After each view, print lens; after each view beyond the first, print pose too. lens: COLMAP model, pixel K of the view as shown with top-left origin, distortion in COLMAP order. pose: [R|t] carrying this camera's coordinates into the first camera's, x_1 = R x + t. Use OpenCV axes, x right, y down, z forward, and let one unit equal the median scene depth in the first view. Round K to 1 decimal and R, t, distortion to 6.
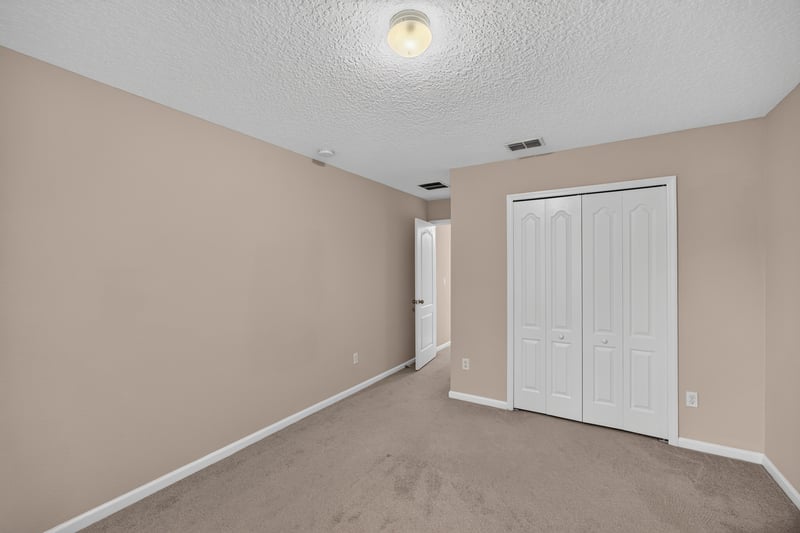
lens RADIAL K [[345.3, 0, 397.8], [0, 345.3, 268.9], [0, 0, 1]] dist [0.001102, 0.000136]
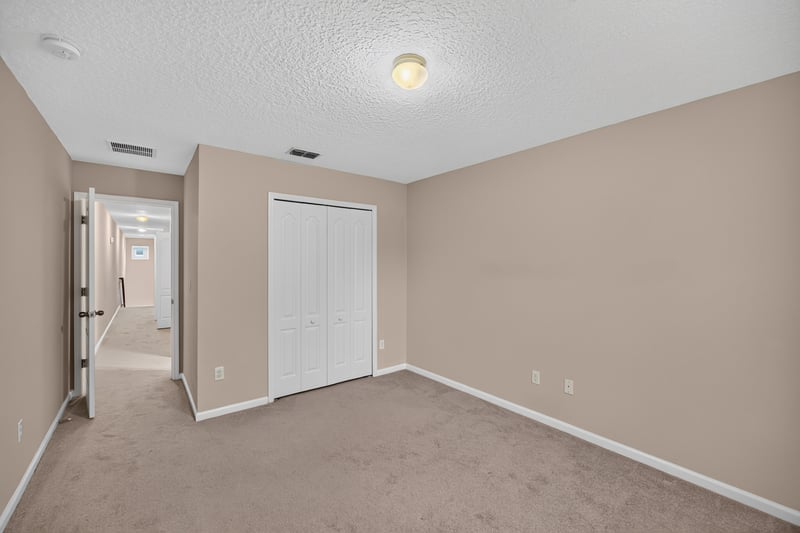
lens RADIAL K [[349.8, 0, 403.0], [0, 349.8, 263.2], [0, 0, 1]] dist [-0.009899, 0.000169]
pose [[0.307111, 0.000024, 0.951674, -0.577383], [-0.003809, 0.999992, 0.001204, -0.007738], [-0.951666, -0.003994, 0.307109, 0.332294]]
